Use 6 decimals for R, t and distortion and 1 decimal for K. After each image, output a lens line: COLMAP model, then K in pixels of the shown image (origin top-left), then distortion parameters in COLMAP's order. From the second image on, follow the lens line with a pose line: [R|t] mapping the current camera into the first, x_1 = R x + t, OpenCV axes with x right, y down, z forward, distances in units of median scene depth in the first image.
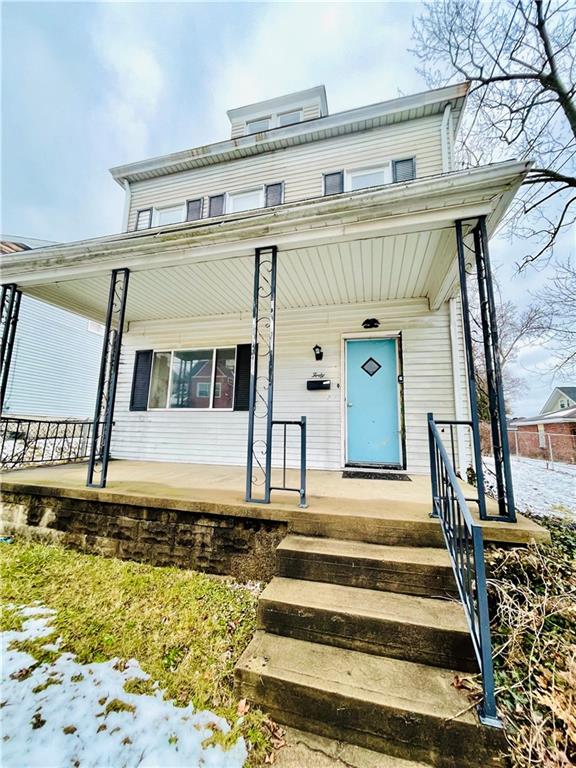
lens RADIAL K [[309.8, 0, 287.8], [0, 309.8, 379.0], [0, 0, 1]] dist [-0.000498, -0.000477]
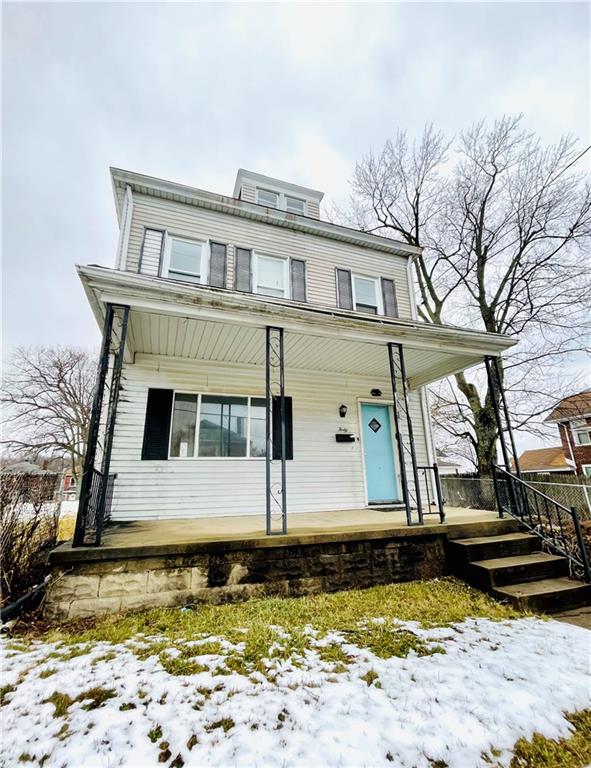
lens RADIAL K [[347.1, 0, 297.2], [0, 347.1, 381.5], [0, 0, 1]] dist [-0.002345, 0.001004]
pose [[0.814529, 0.127467, 0.565946, -0.849254], [-0.058877, 0.988689, -0.137943, -0.001032], [-0.577128, 0.079038, 0.812820, -0.016545]]
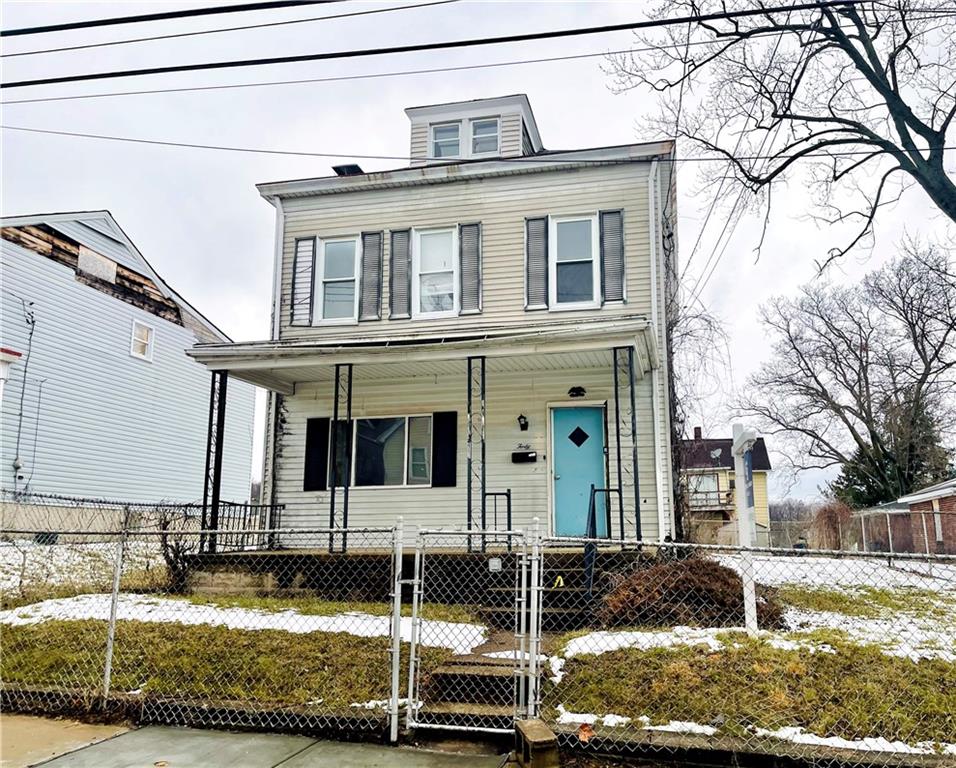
lens RADIAL K [[789.6, 0, 513.8], [0, 789.6, 378.7], [0, 0, 1]] dist [0.053983, -0.007784]
pose [[0.998168, -0.018781, 0.057515, -0.066667], [0.020608, 0.999296, -0.031350, -0.145323], [-0.056886, 0.032478, 0.997852, -1.416196]]
